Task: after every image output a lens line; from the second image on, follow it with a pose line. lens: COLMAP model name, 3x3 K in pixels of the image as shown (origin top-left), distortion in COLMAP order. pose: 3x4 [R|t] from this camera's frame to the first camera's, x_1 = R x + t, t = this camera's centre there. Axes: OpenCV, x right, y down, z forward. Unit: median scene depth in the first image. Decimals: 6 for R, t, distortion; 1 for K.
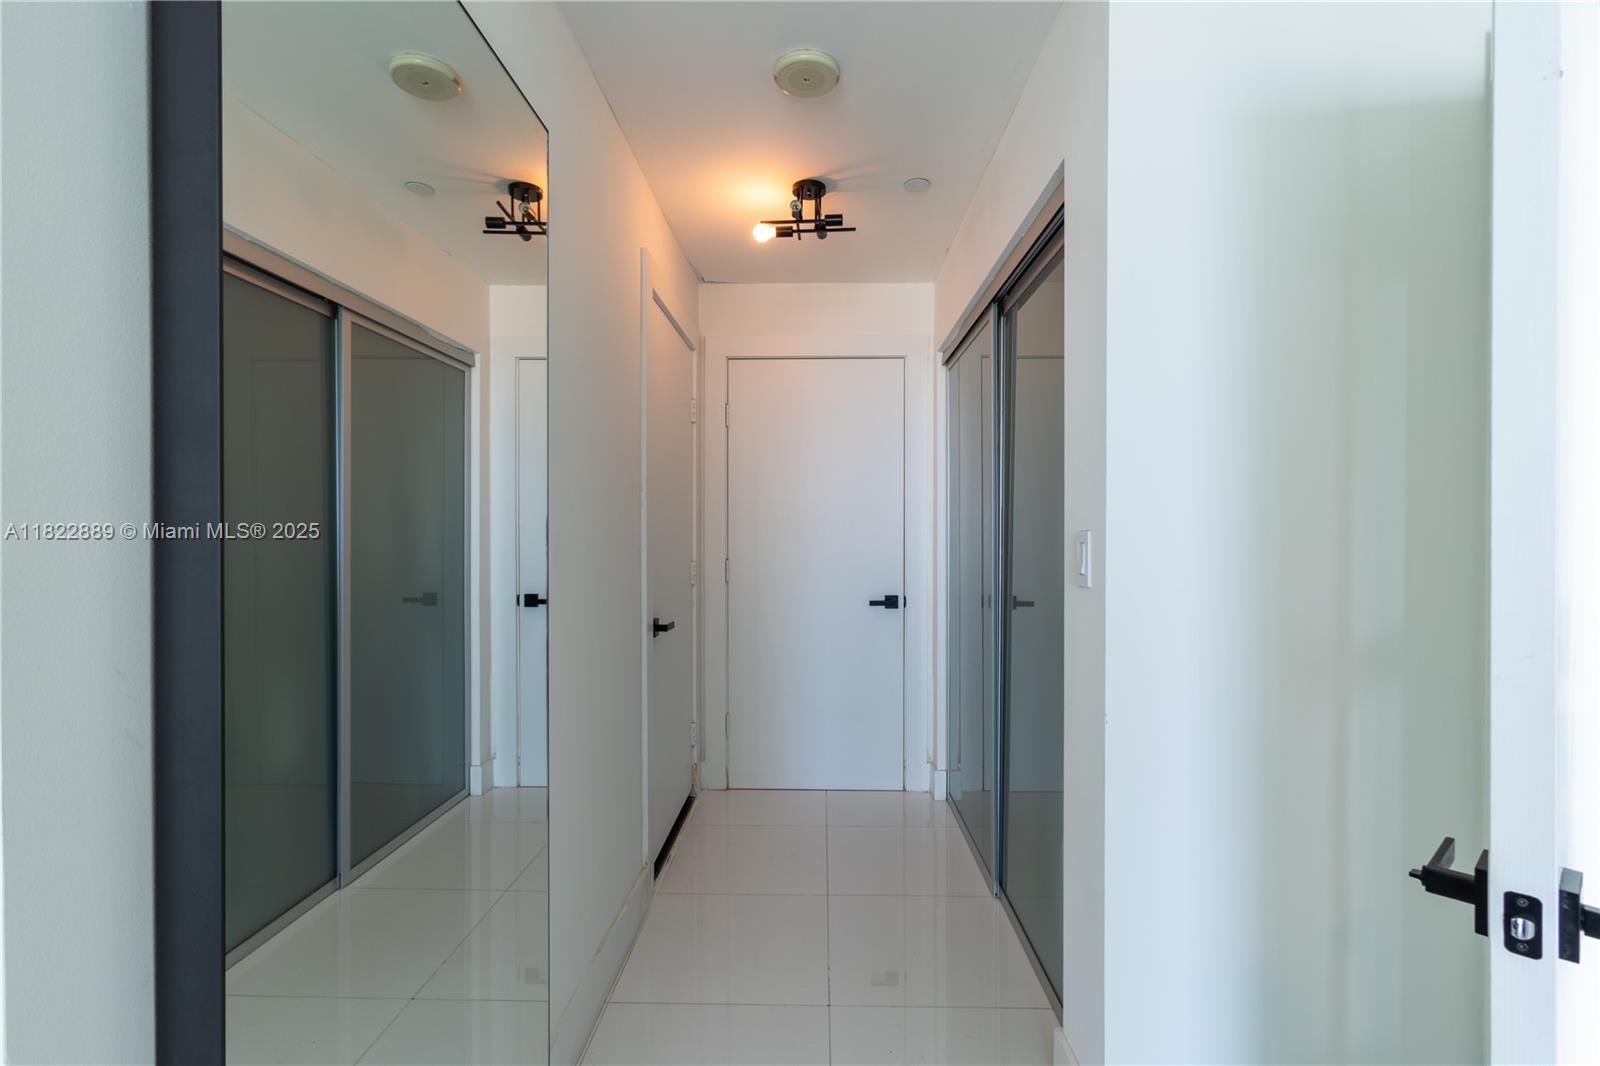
lens RADIAL K [[740.0, 0, 807.2], [0, 740.0, 531.7], [0, 0, 1]] dist [0.000084, 0.000624]
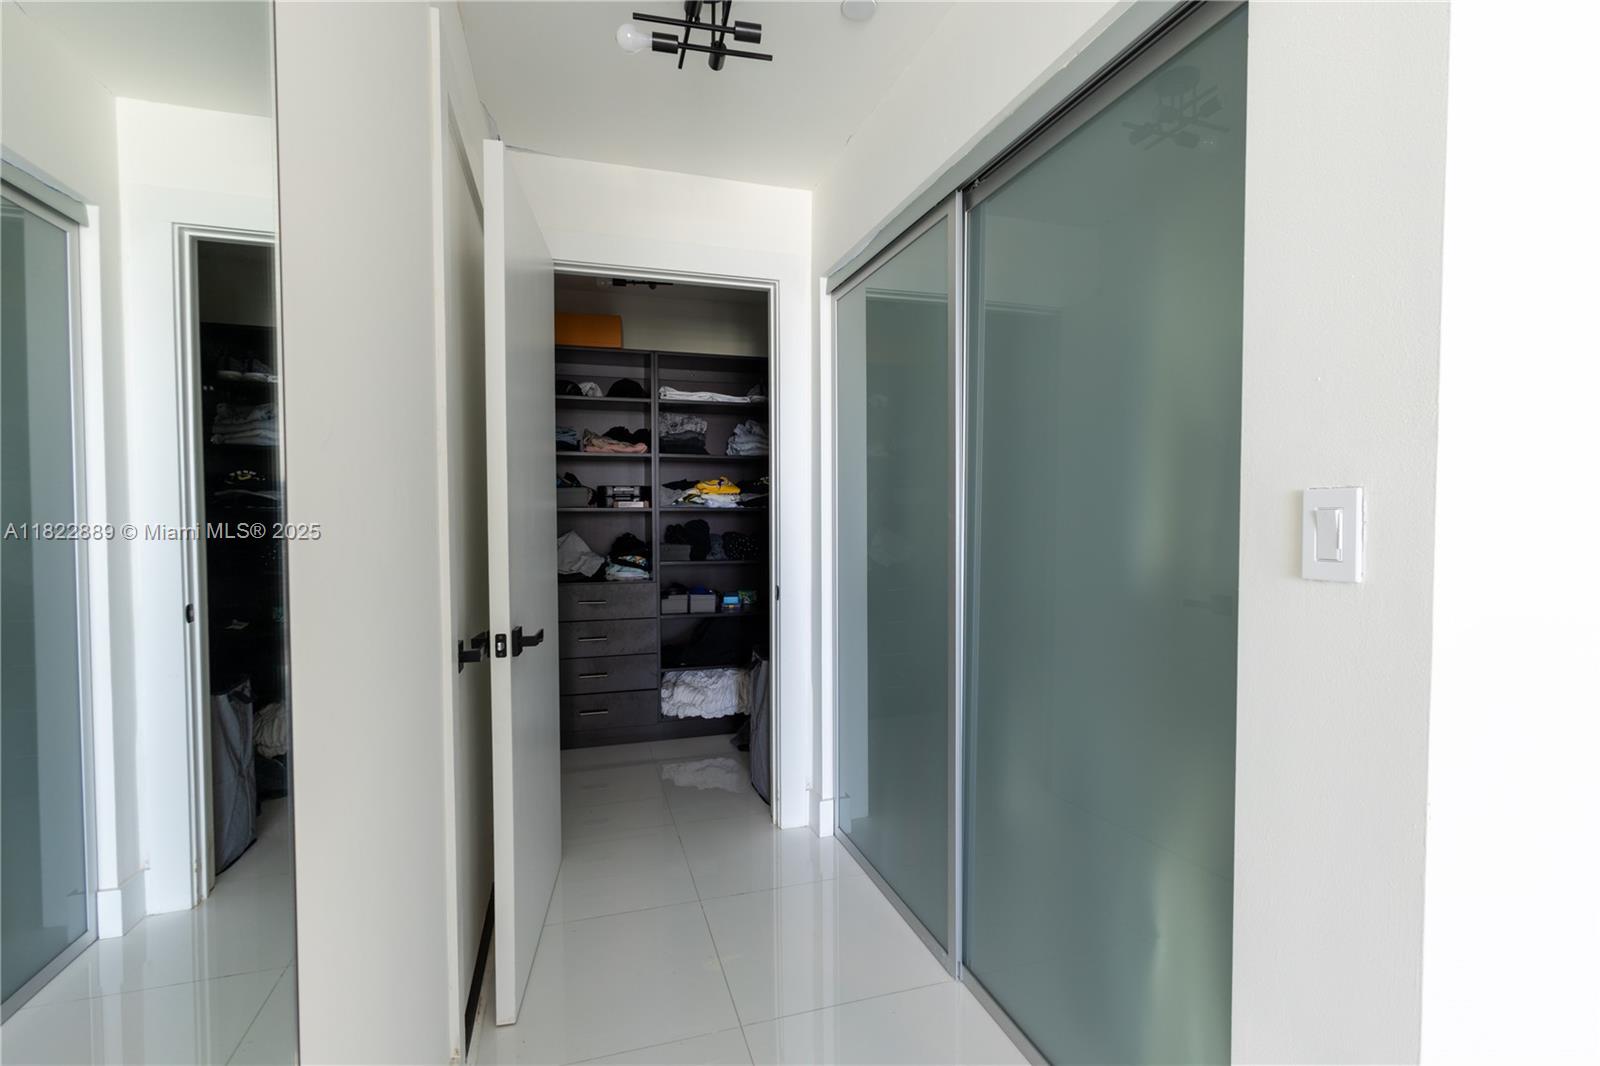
lens RADIAL K [[735.1, 0, 796.5], [0, 735.1, 533.3], [0, 0, 1]] dist [-0.000563, 0.000113]
pose [[0.947094, -0.011569, 0.320748, -0.104535], [0.001712, 0.999518, 0.030994, 0.007540], [-0.320952, -0.028805, 0.946657, 0.260385]]
